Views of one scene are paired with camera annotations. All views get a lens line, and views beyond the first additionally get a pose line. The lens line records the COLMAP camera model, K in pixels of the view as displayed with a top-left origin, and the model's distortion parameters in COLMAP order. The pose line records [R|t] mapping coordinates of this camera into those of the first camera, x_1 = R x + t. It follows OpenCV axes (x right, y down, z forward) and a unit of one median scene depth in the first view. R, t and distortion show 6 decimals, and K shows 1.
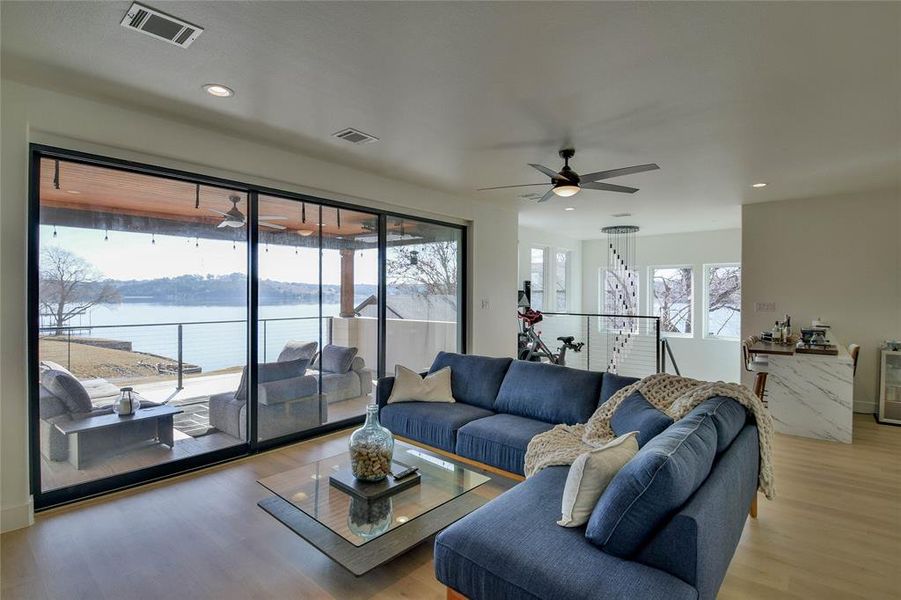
lens RADIAL K [[441.8, 0, 448.6], [0, 441.8, 294.8], [0, 0, 1]] dist [0.014183, -0.028395]
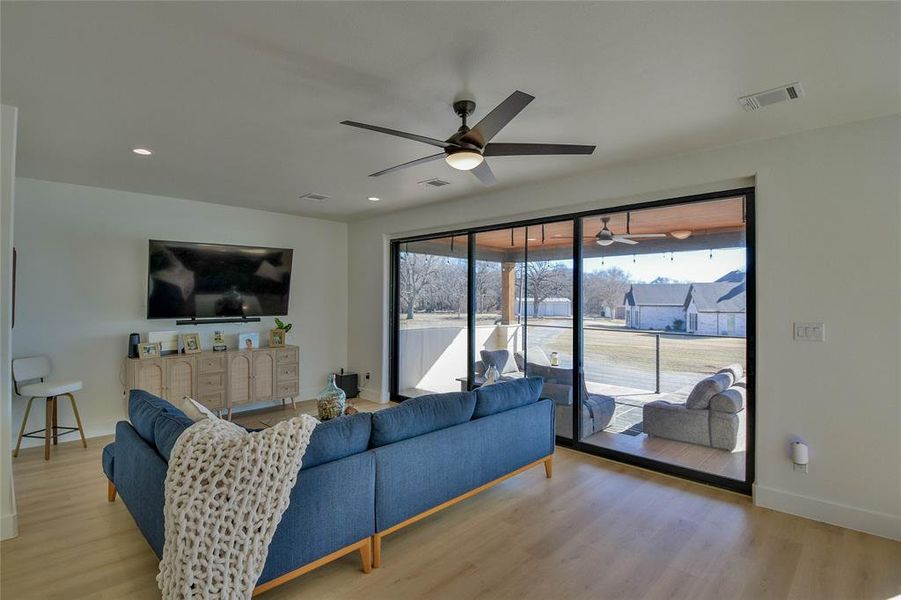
lens RADIAL K [[441.8, 0, 448.6], [0, 441.8, 294.8], [0, 0, 1]] dist [0.014183, -0.028395]
pose [[-0.050338, -0.018799, -0.998555, 0.828719], [-0.004808, 0.999816, -0.018580, -0.009901], [0.998721, 0.003865, -0.050419, 0.872261]]
